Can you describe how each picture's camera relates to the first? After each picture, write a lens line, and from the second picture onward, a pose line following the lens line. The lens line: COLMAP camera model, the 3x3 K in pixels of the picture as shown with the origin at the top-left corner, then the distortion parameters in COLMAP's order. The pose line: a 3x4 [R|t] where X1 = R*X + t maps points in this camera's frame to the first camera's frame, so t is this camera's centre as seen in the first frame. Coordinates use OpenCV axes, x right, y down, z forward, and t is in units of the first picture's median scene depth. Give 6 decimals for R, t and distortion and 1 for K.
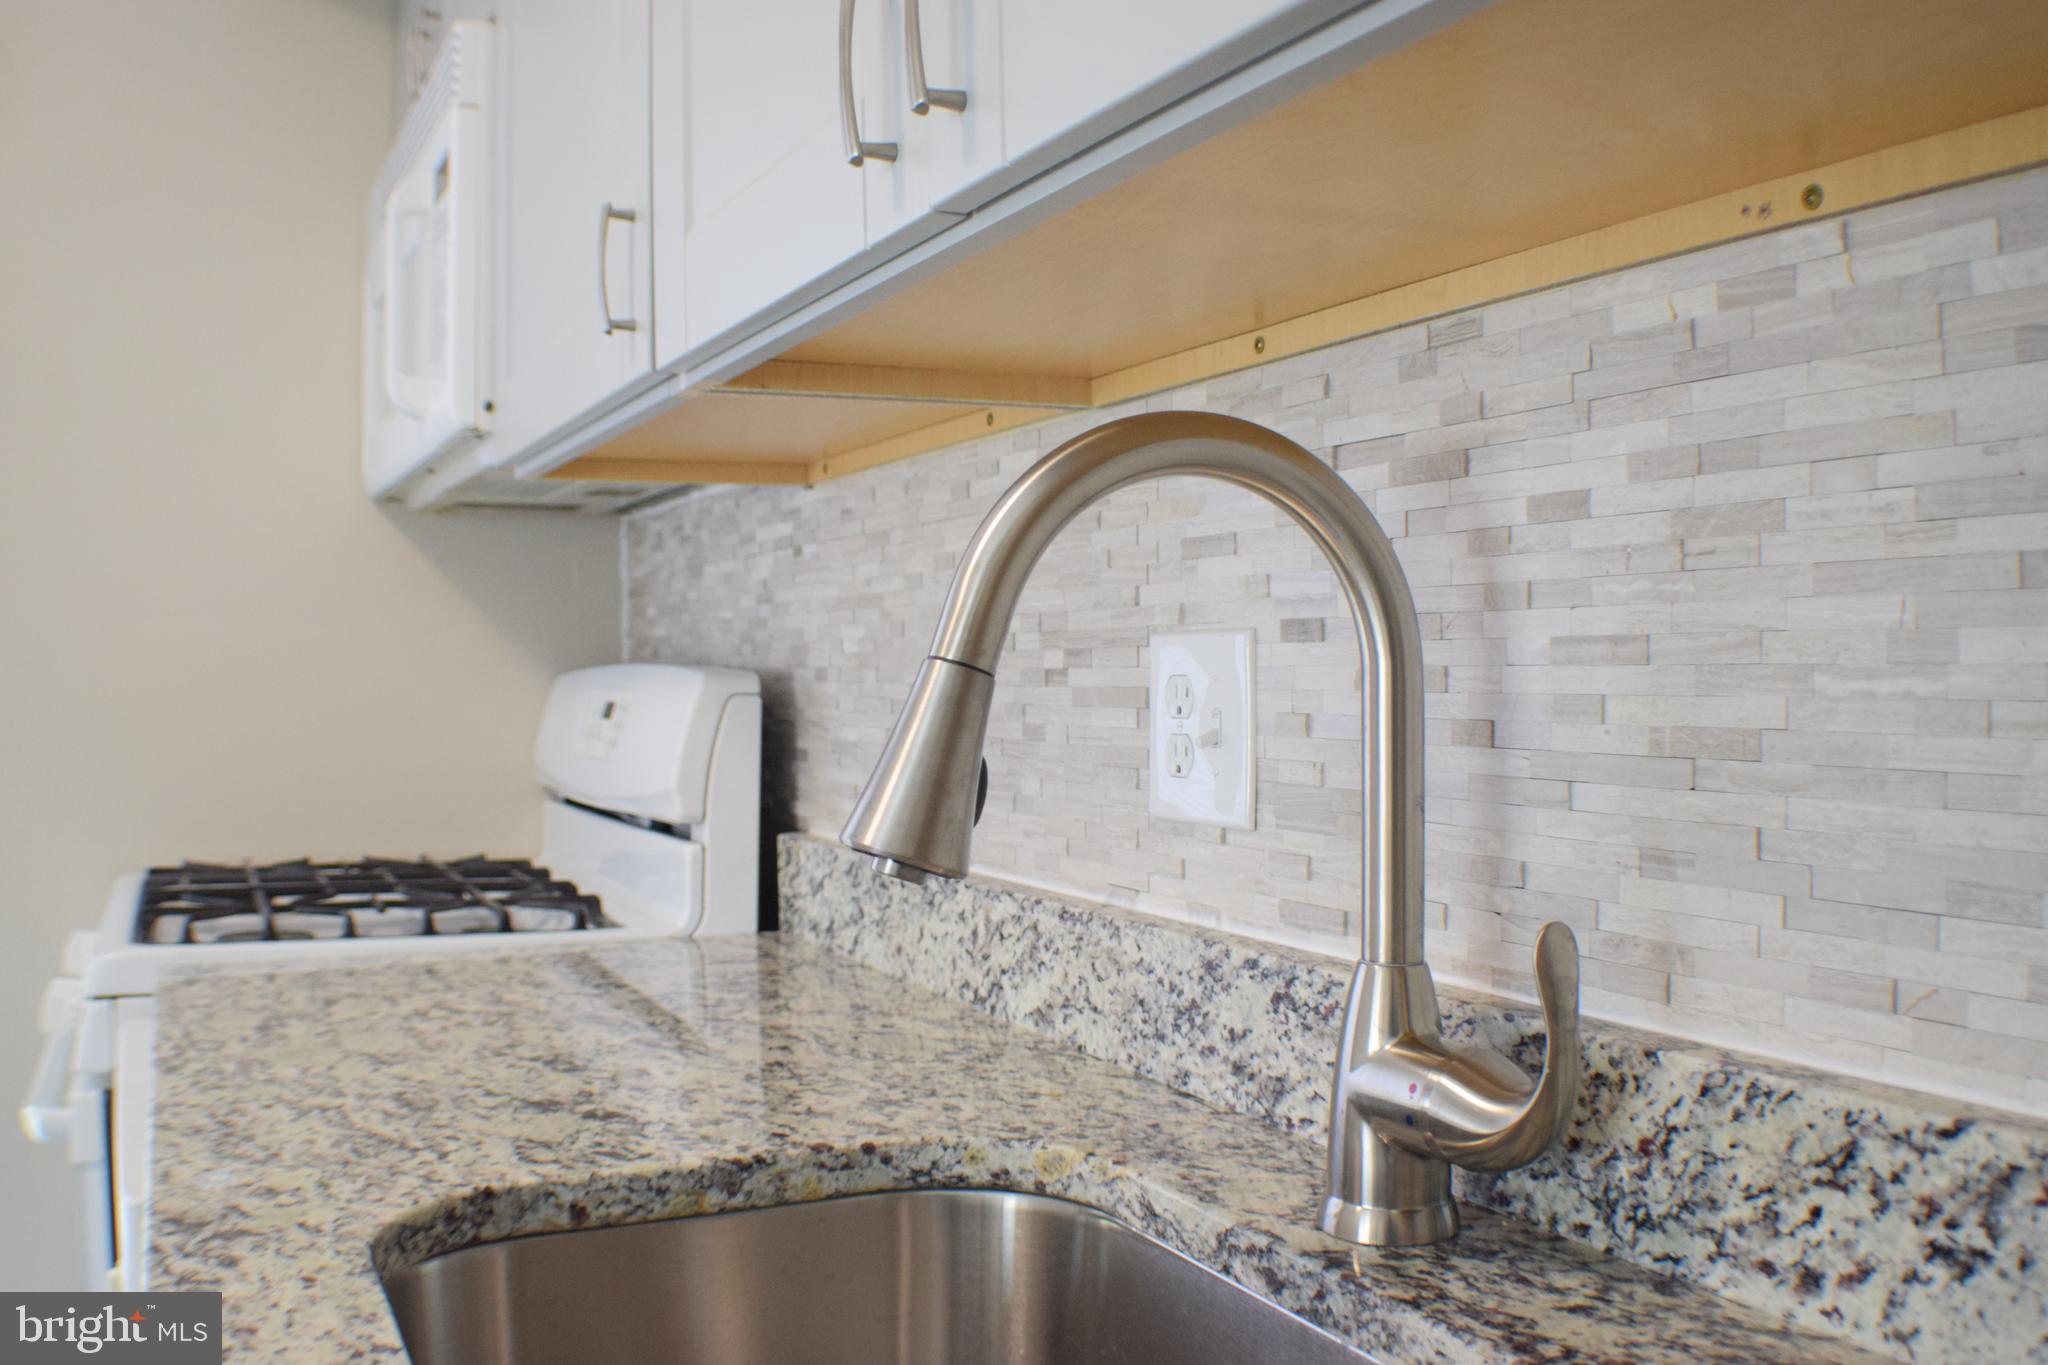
lens RADIAL K [[1795.5, 0, 1024.9], [0, 1795.5, 681.0], [0, 0, 1]] dist [-0.154904, 0.040951]
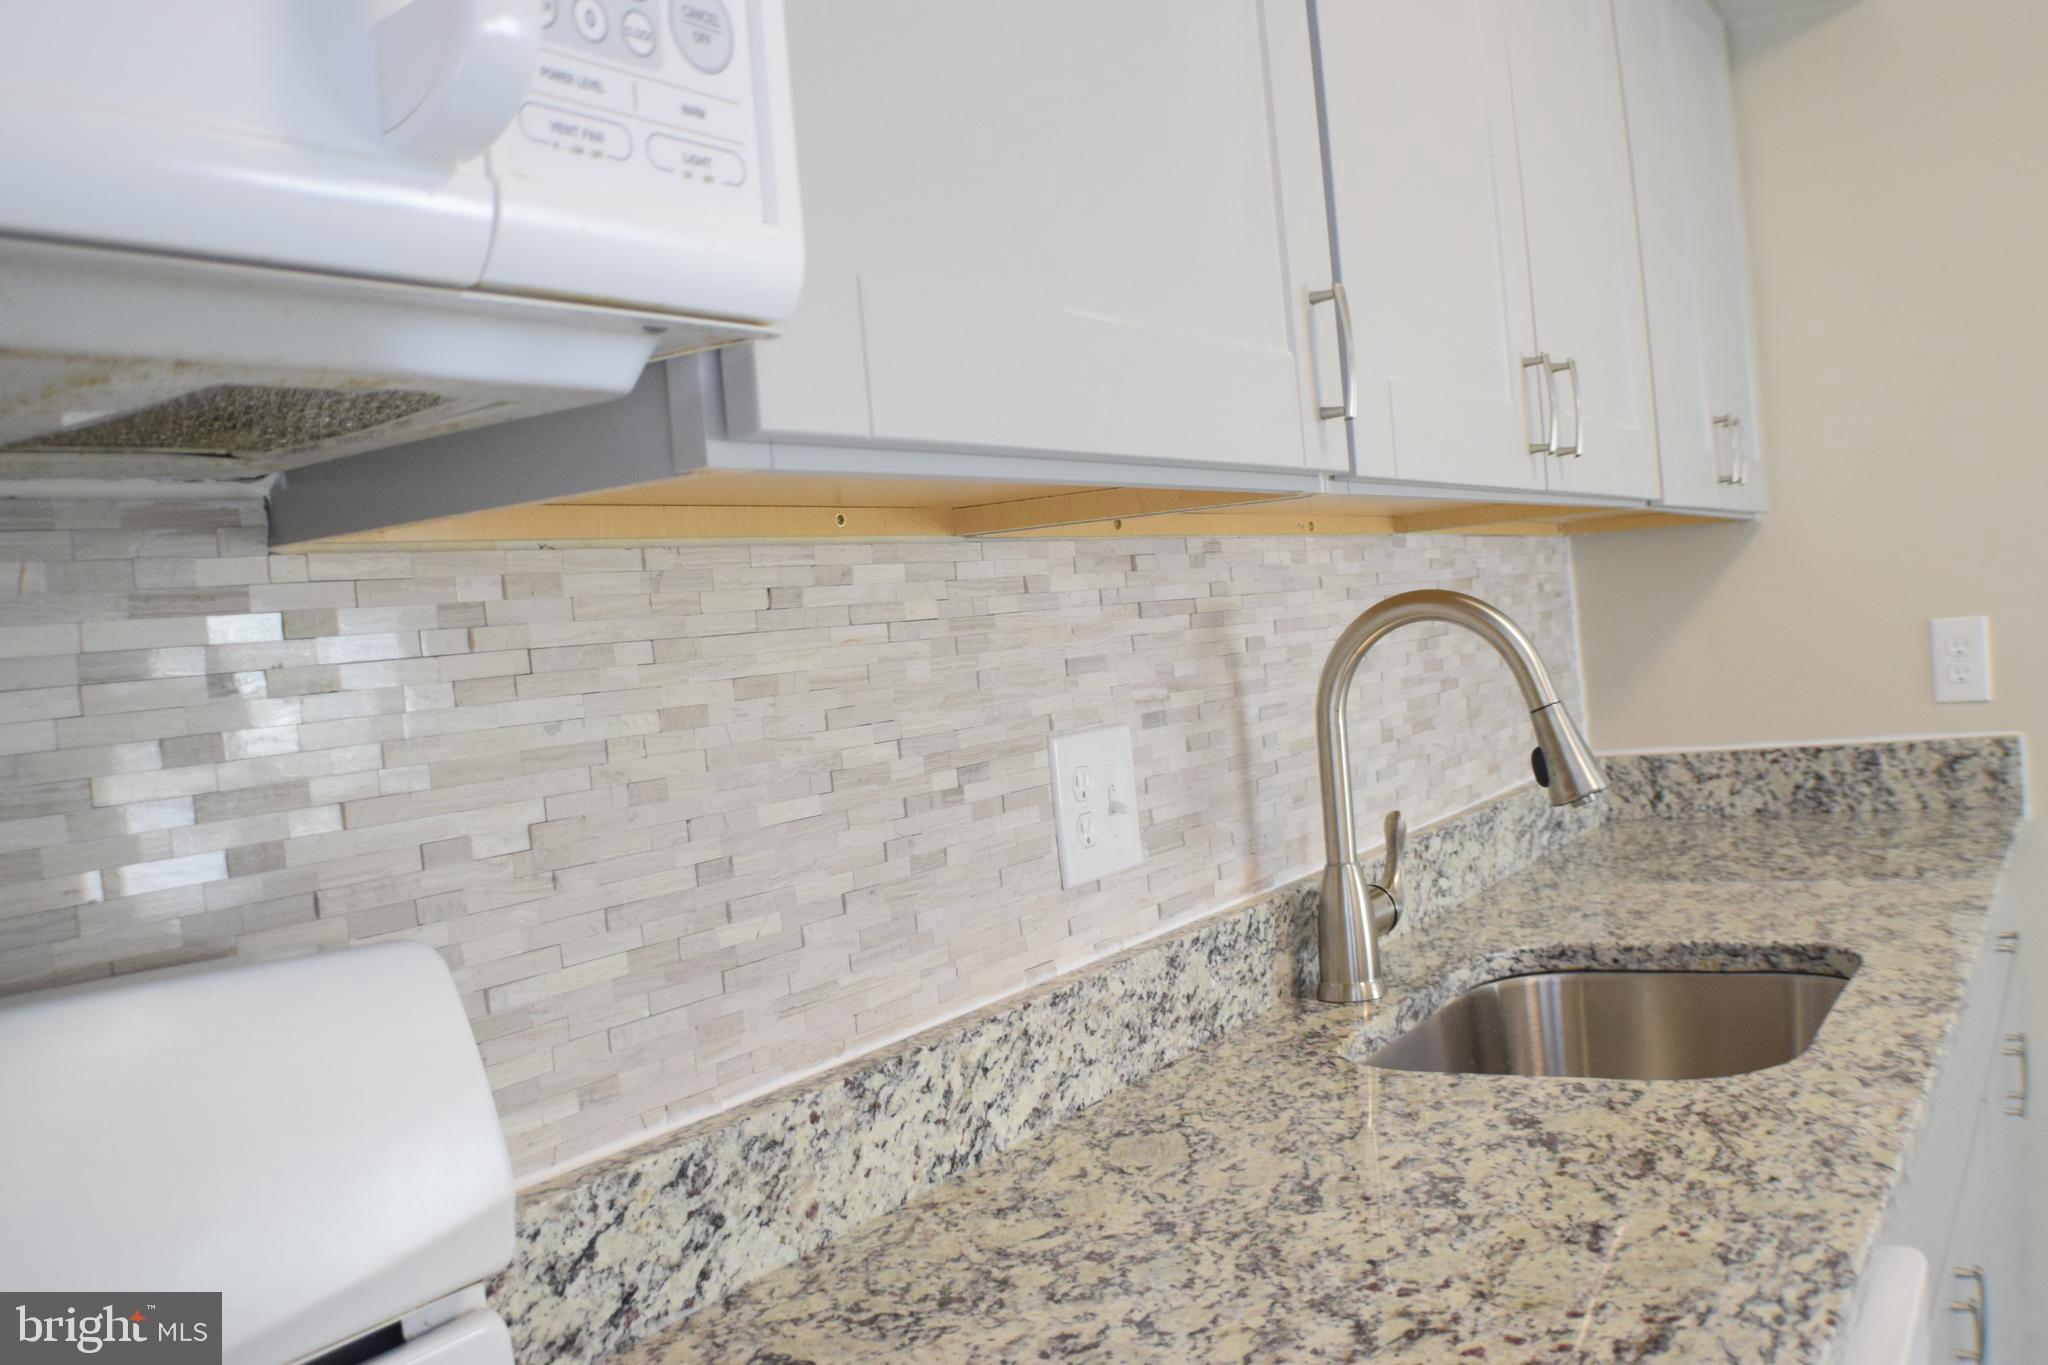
lens RADIAL K [[1795.5, 0, 1026.5], [0, 1795.5, 672.2], [0, 0, 1]] dist [-0.154904, 0.040951]
pose [[-0.511656, 0.033452, 0.858539, -1.403651], [0.102327, 0.994502, 0.022233, -0.145126], [-0.853075, 0.099228, -0.512266, 2.396799]]
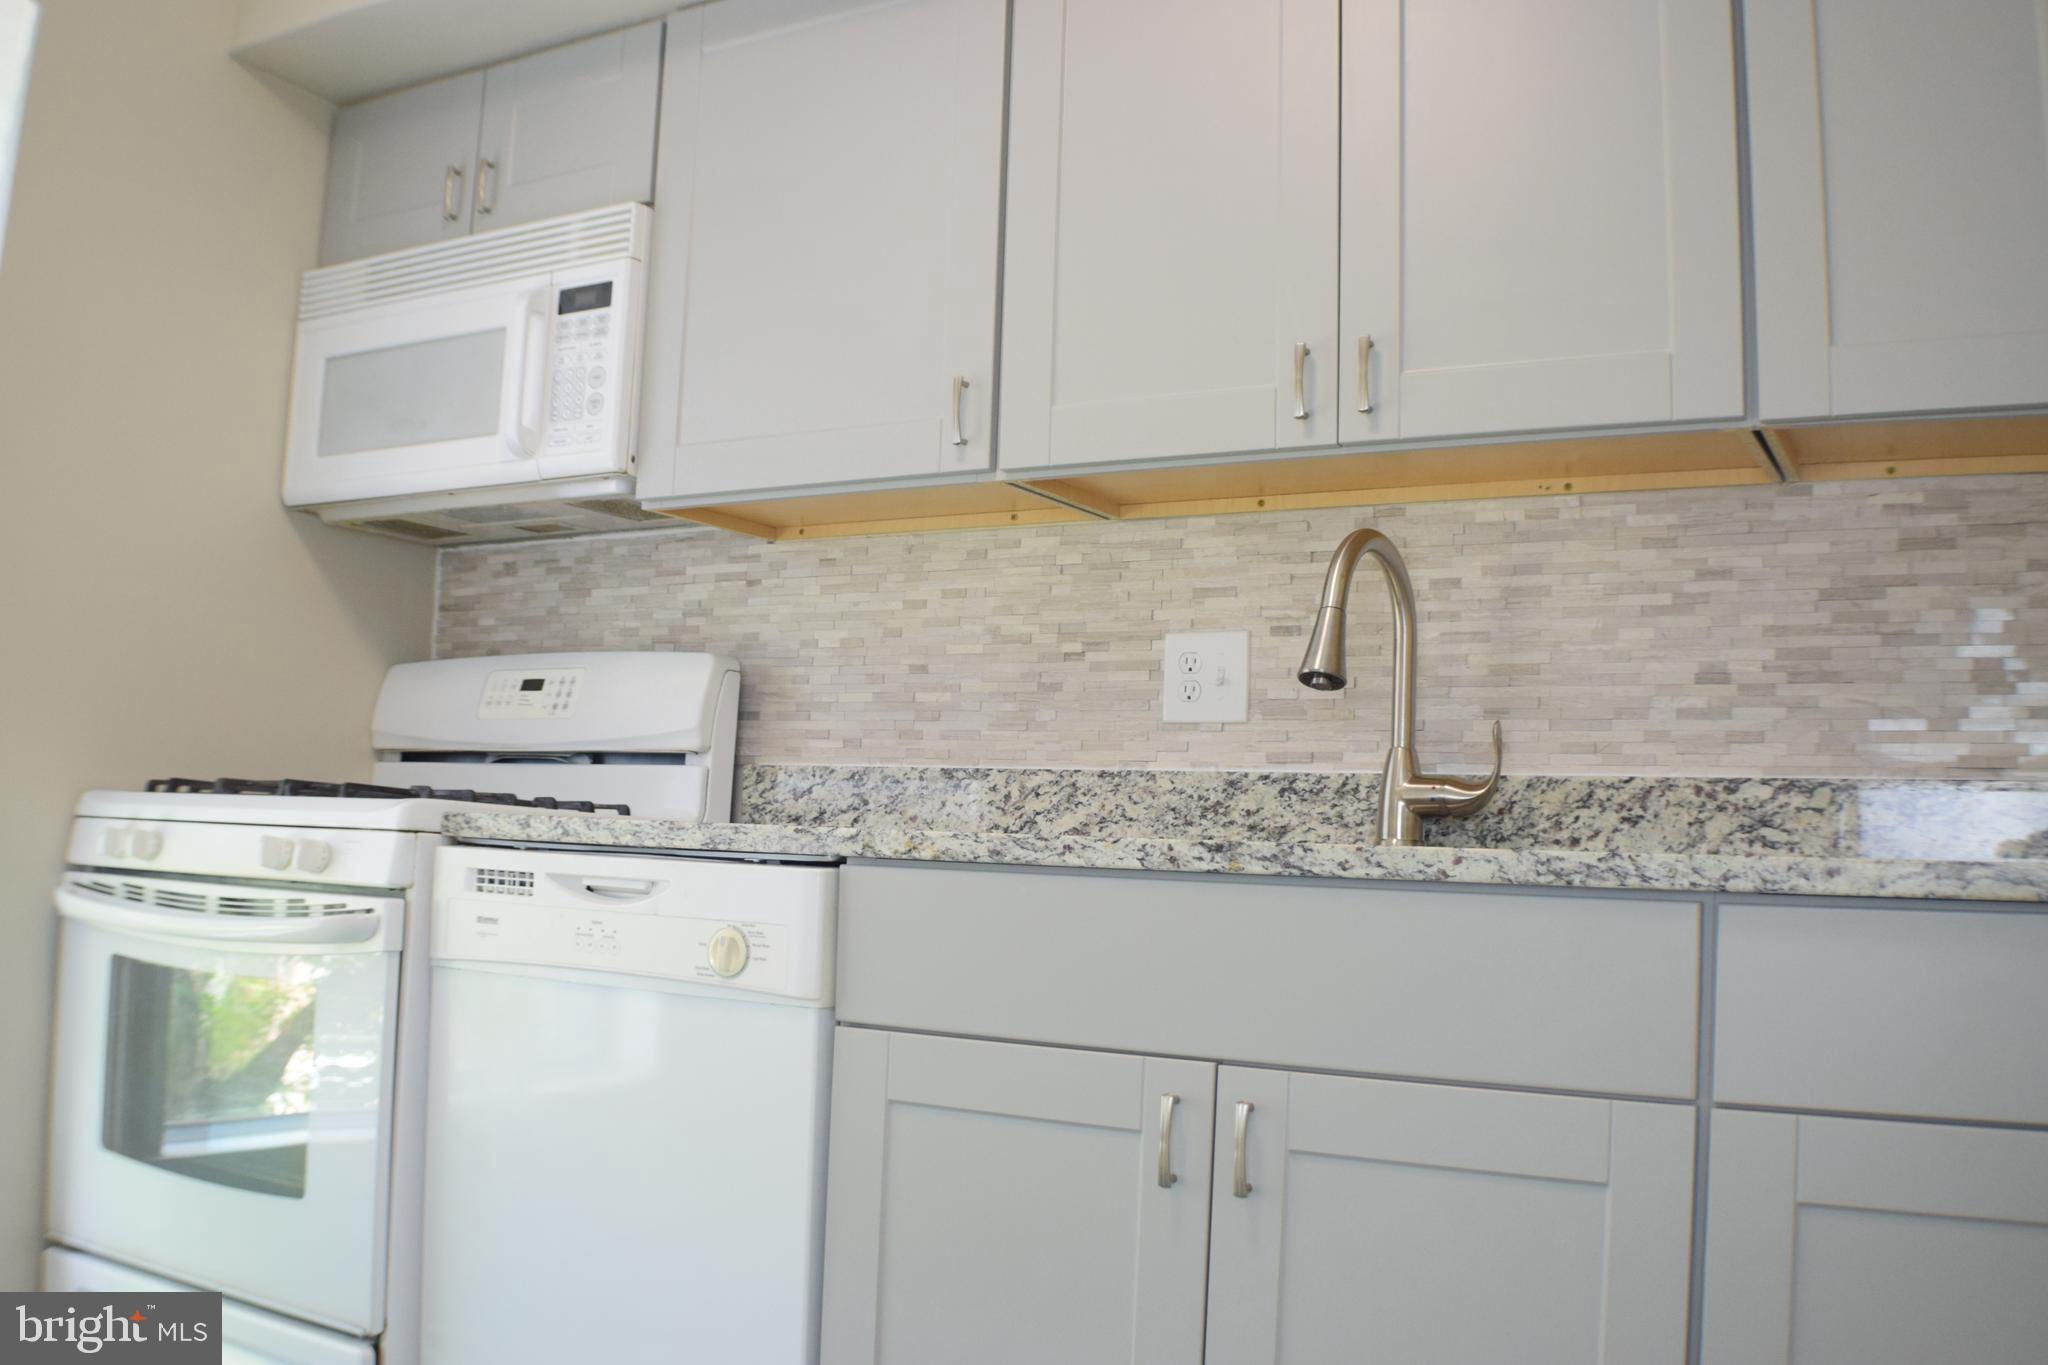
lens RADIAL K [[1795.5, 0, 1024.6], [0, 1795.5, 691.6], [0, 0, 1]] dist [-0.154904, 0.040951]
pose [[0.828511, 0.088085, 0.553002, -1.748791], [-0.040427, 0.994382, -0.097822, 0.362584], [-0.558512, 0.058691, 0.827417, -0.875597]]
